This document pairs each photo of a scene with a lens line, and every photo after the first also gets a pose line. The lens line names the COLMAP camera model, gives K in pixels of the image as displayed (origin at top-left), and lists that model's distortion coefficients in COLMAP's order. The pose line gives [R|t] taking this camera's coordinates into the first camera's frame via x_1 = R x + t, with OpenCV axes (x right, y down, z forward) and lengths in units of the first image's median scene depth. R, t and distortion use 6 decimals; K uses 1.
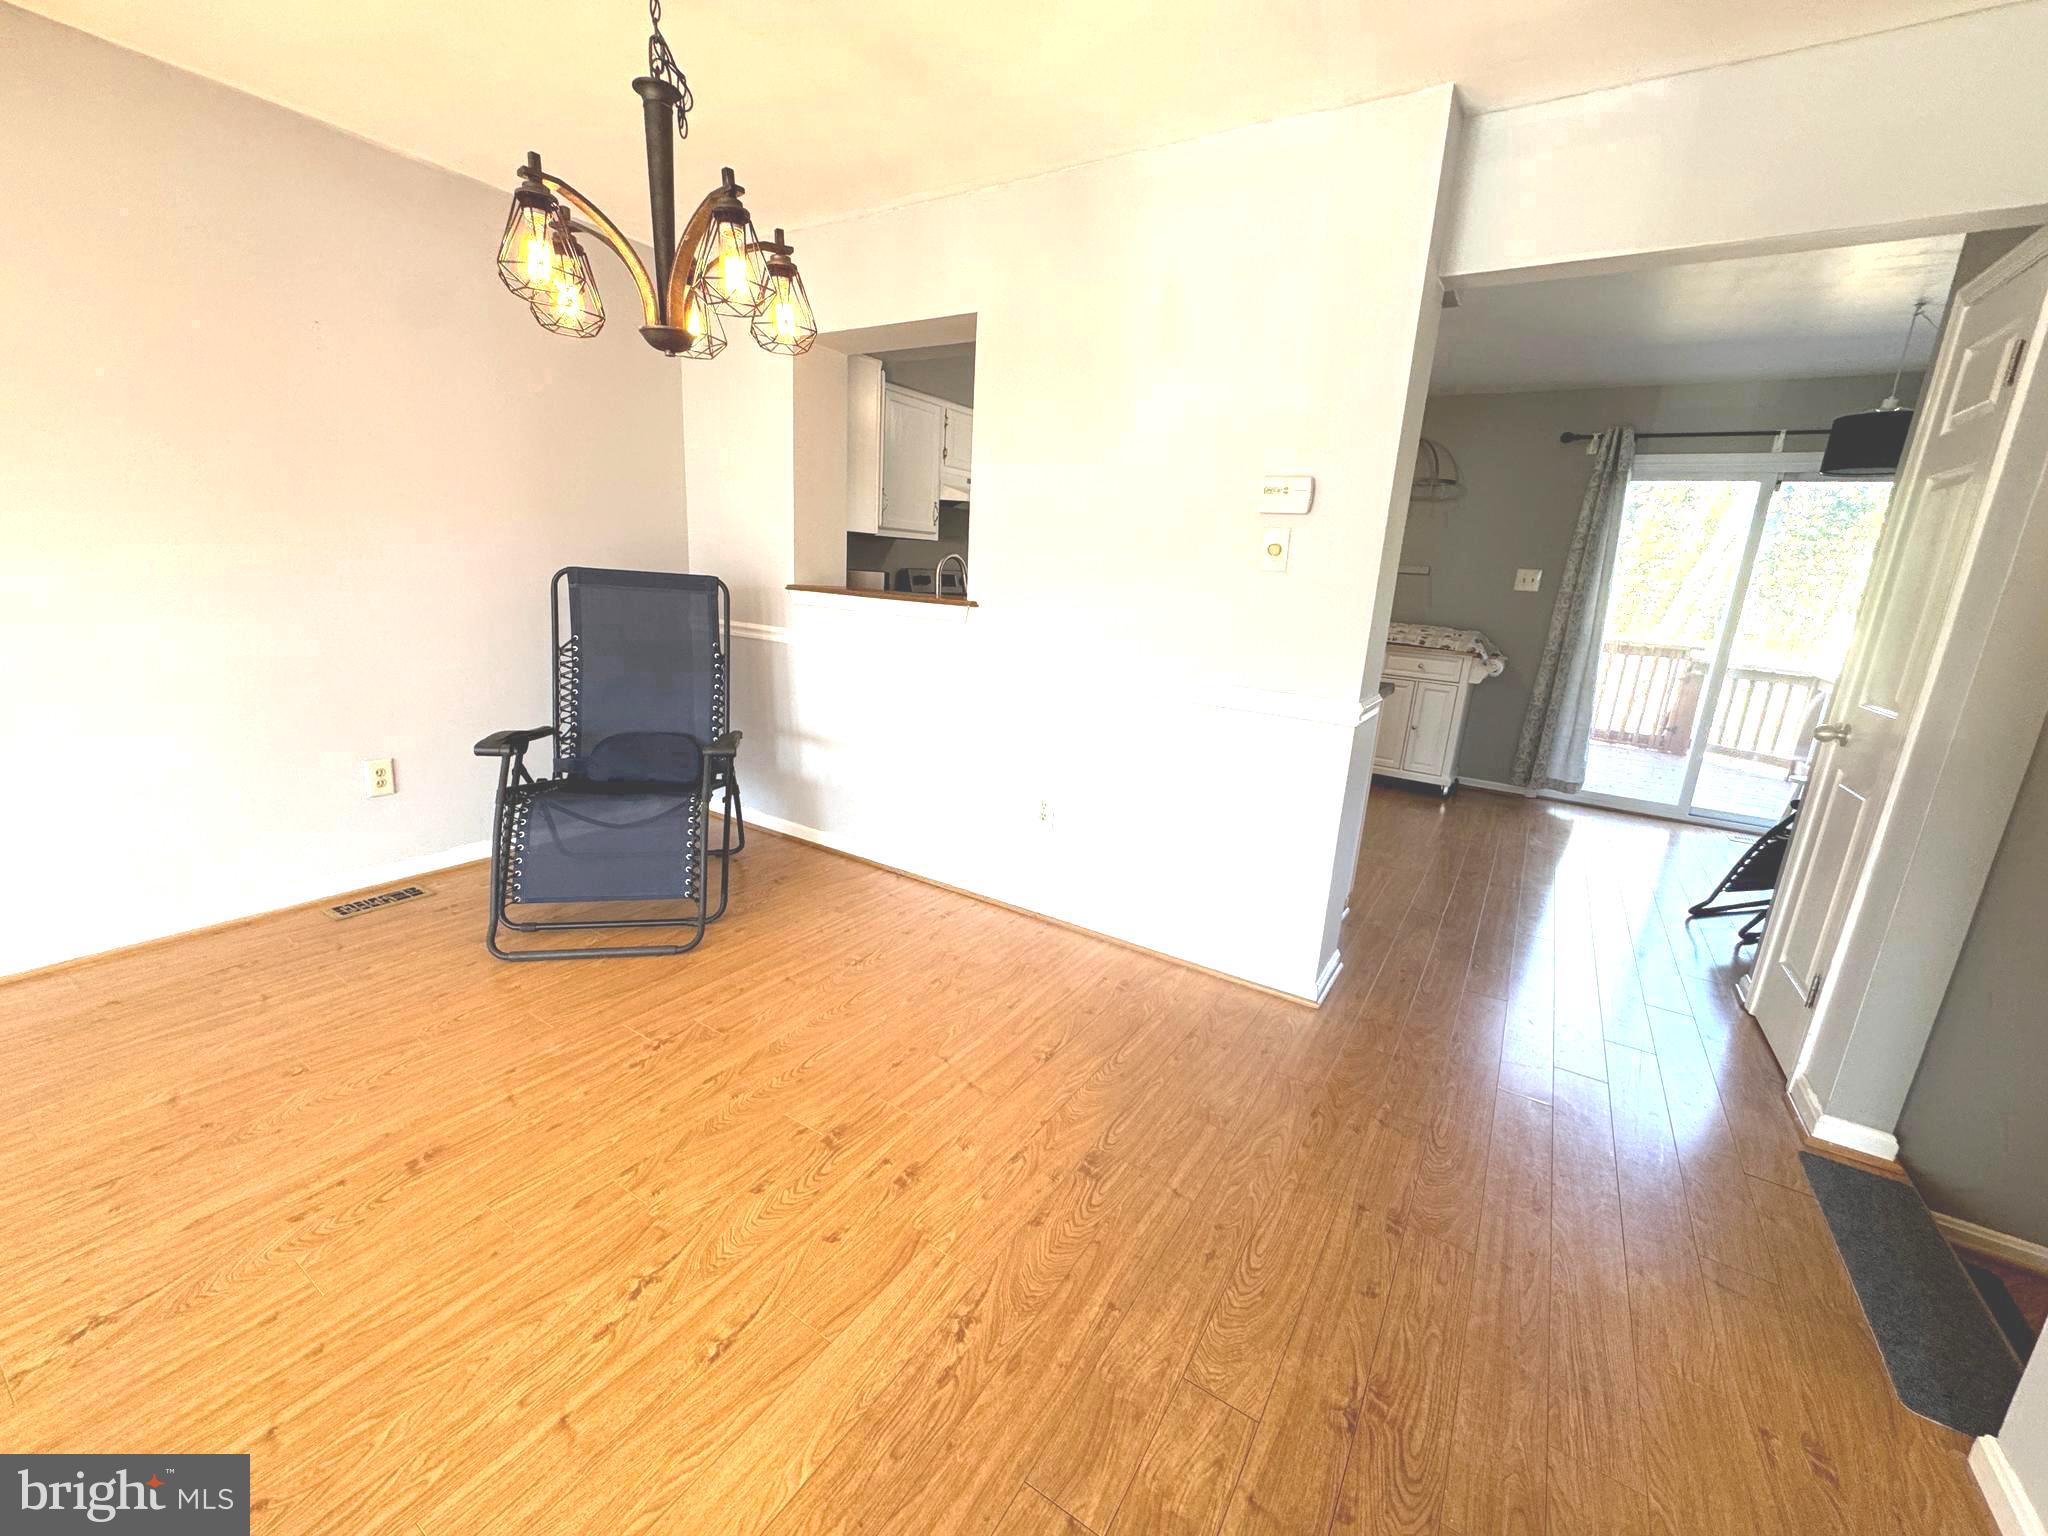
lens RADIAL K [[821.1, 0, 1023.6], [0, 821.1, 765.9], [0, 0, 1]] dist [-0.003125, 0.000202]
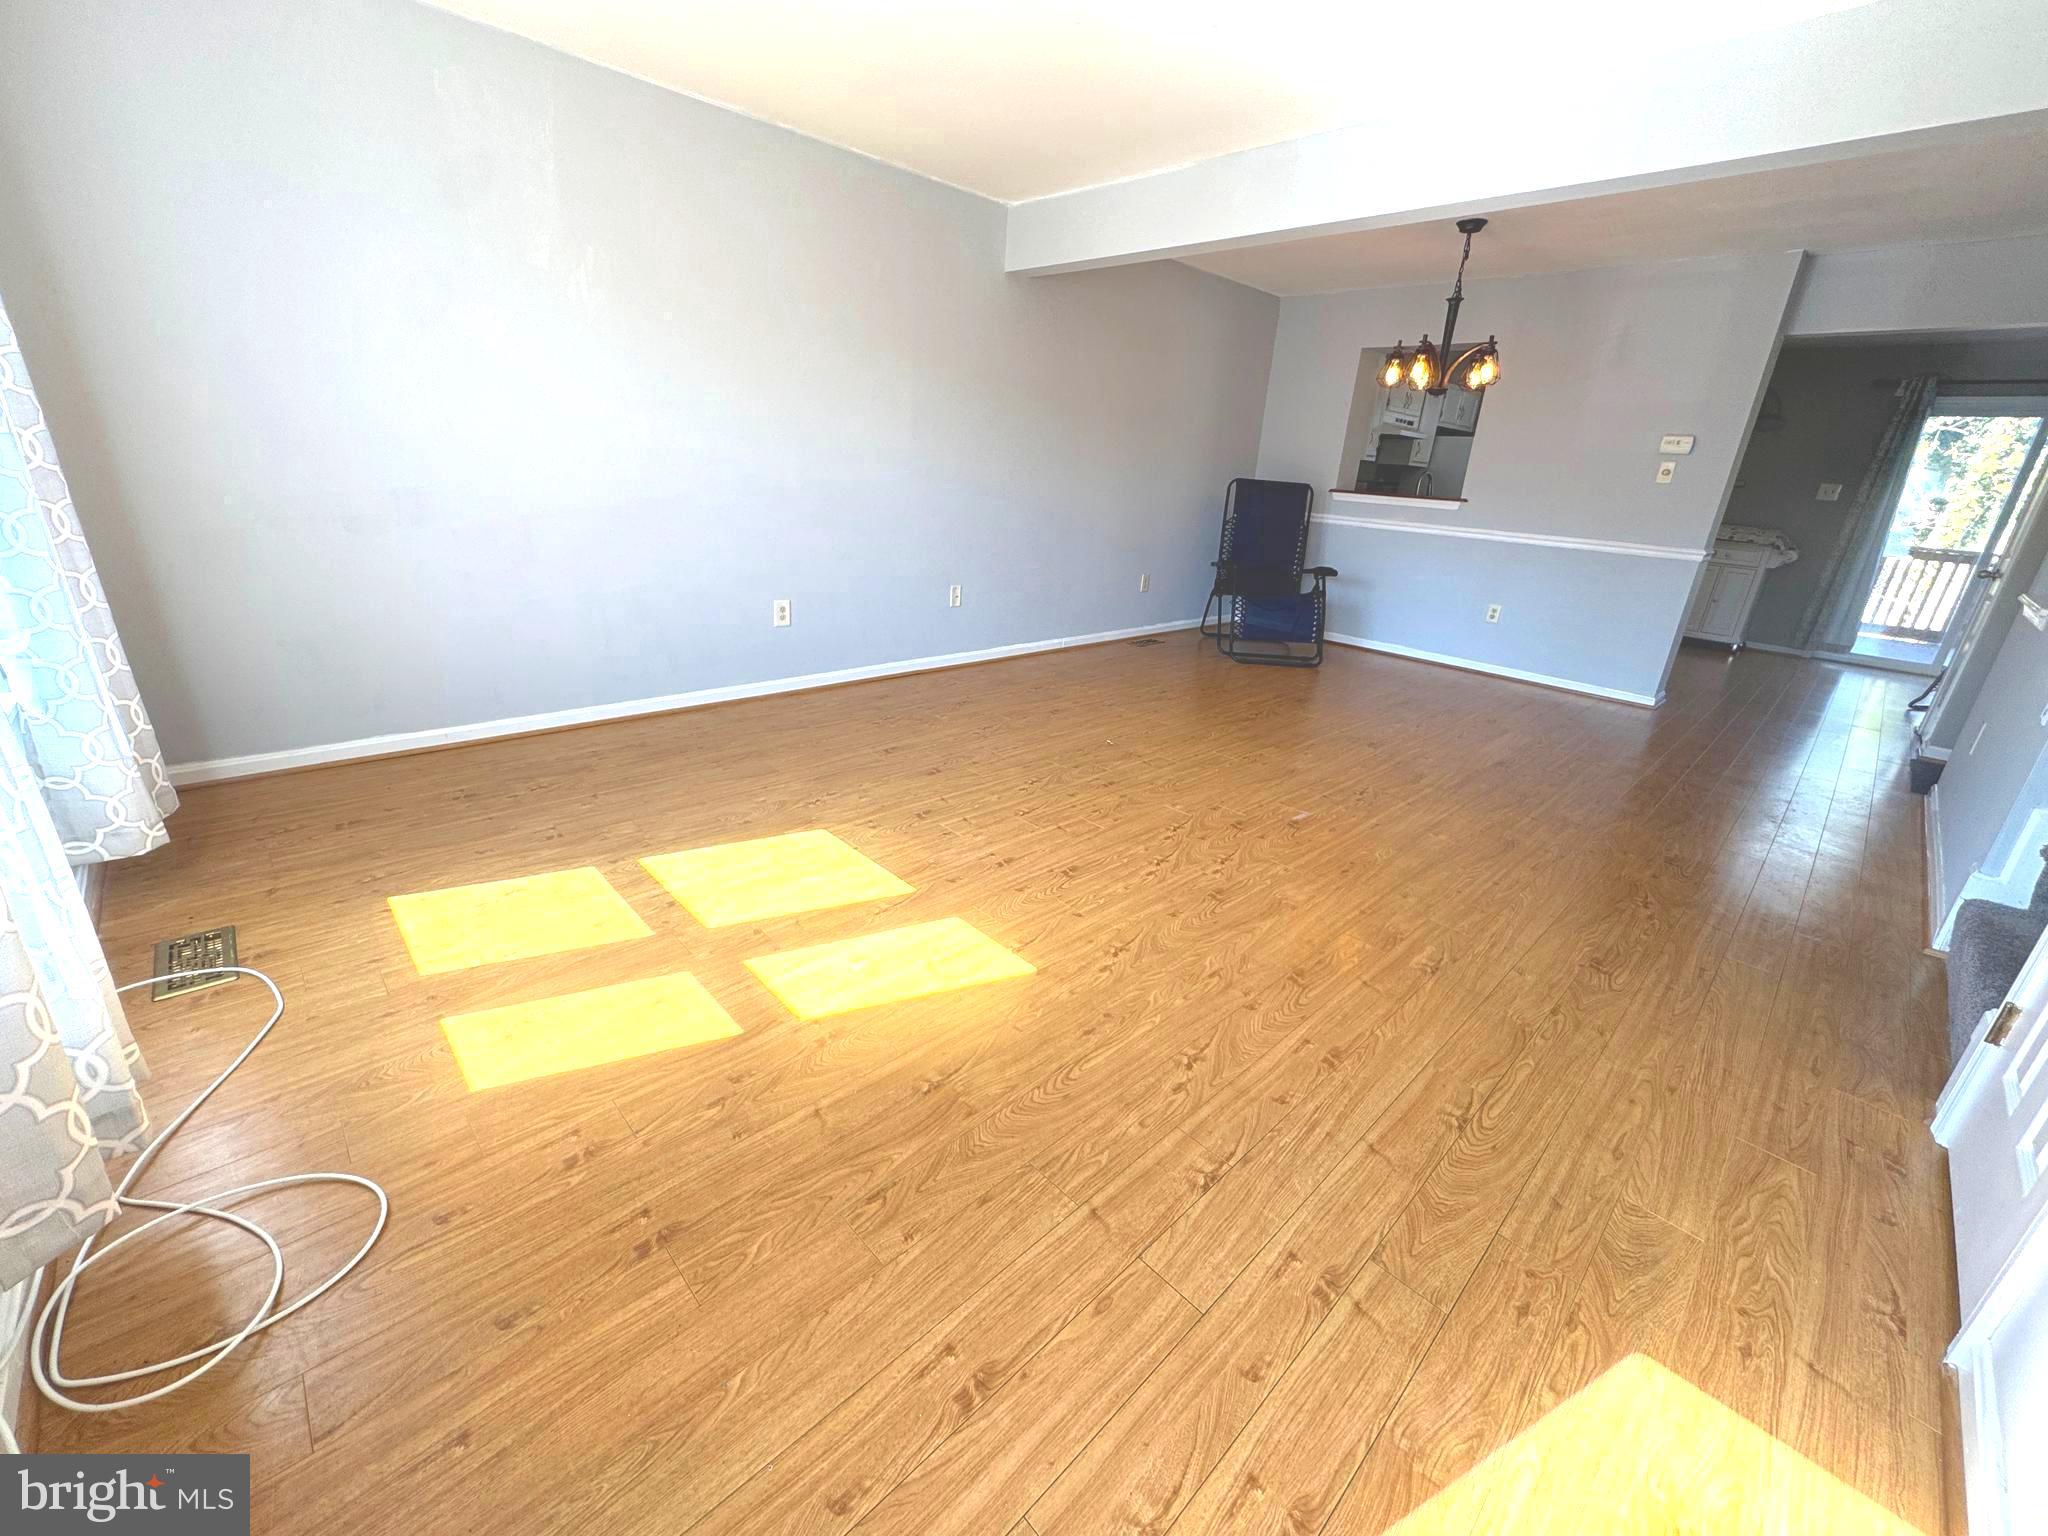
lens RADIAL K [[821.1, 0, 1024.3], [0, 821.1, 767.9], [0, 0, 1]] dist [-0.003125, 0.000202]
pose [[0.972940, 0.082056, -0.215995, -0.731197], [-0.059410, 0.992228, 0.109338, 0.328723], [0.223288, -0.093547, 0.970253, -1.366198]]
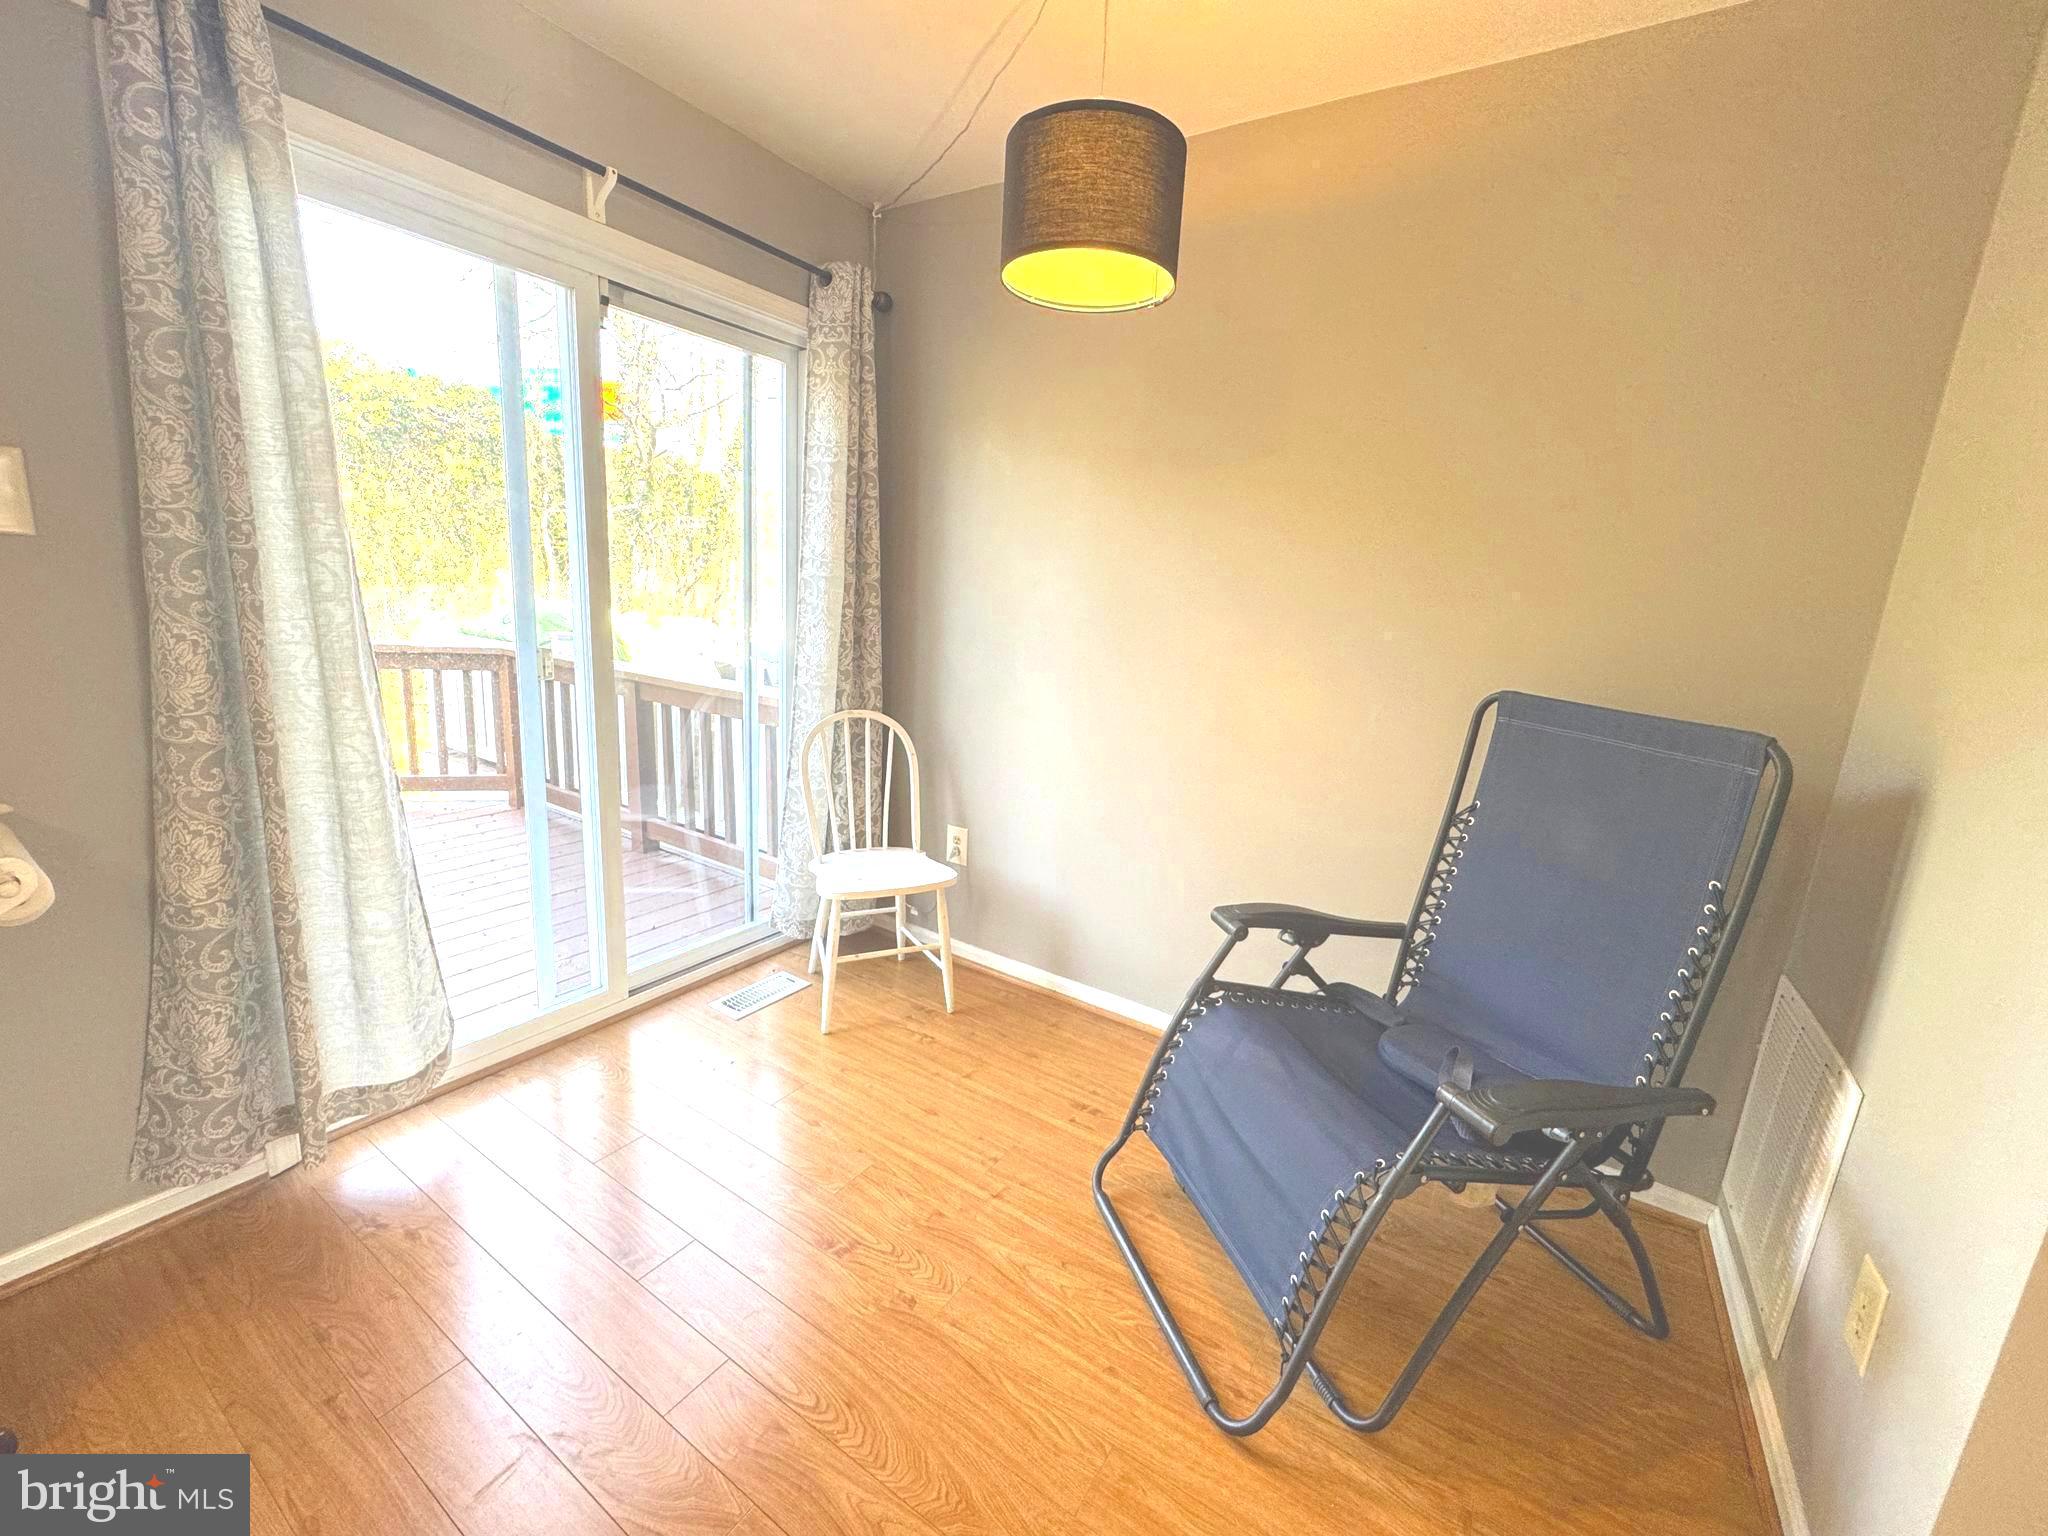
lens RADIAL K [[821.1, 0, 1019.9], [0, 821.1, 765.3], [0, 0, 1]] dist [-0.003125, 0.000202]
pose [[0.008404, -0.268243, 0.963315, 0.767825], [0.176697, 0.948588, 0.262600, -0.332344], [-0.984229, 0.168008, 0.055370, 1.470332]]
